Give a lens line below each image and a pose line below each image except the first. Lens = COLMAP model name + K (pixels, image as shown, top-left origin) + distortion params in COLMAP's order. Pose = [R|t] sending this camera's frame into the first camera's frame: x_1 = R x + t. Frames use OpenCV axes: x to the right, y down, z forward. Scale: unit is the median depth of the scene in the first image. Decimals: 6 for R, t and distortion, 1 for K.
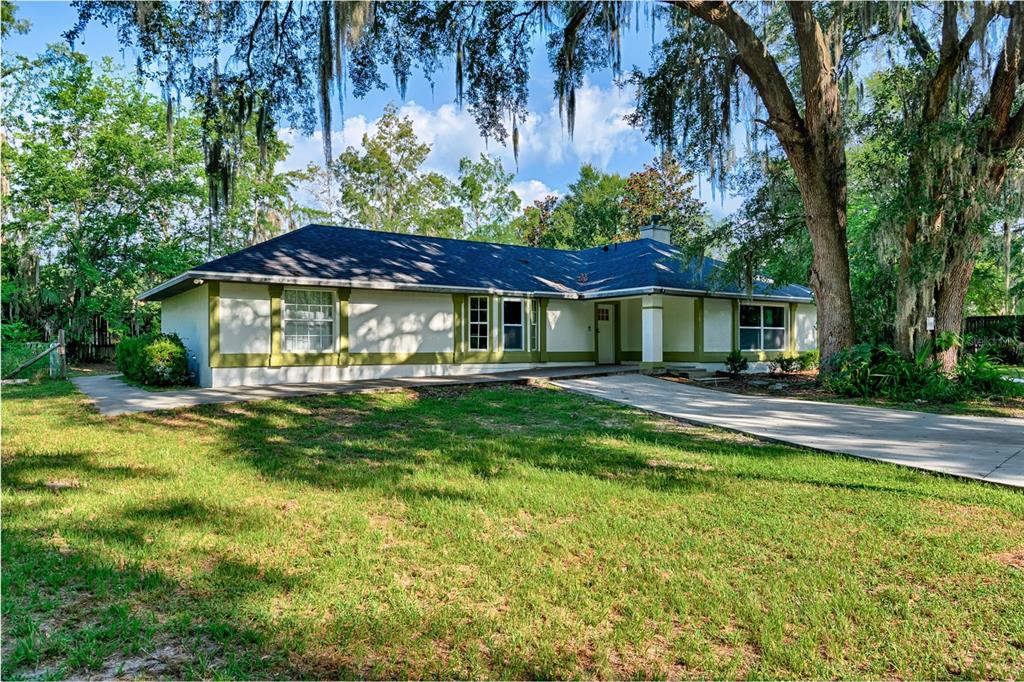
lens RADIAL K [[713.7, 0, 512.0], [0, 713.7, 341.0], [0, 0, 1]] dist [0.000503, 0.000377]
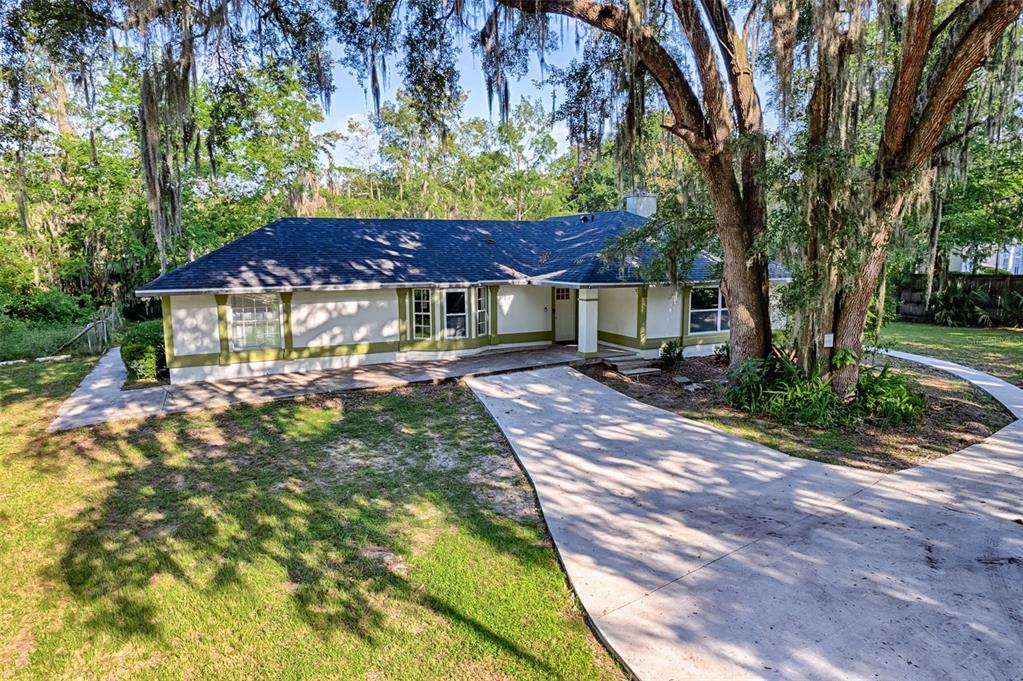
lens RADIAL K [[680.7, 0, 538.7], [0, 680.7, 325.9], [0, 0, 1]] dist [-0.053880, 0.001524]
pose [[0.985625, 0.019756, -0.167786, 0.304069], [0.004866, 0.989408, 0.145080, -0.157450], [0.168875, -0.143811, 0.975090, 0.031769]]
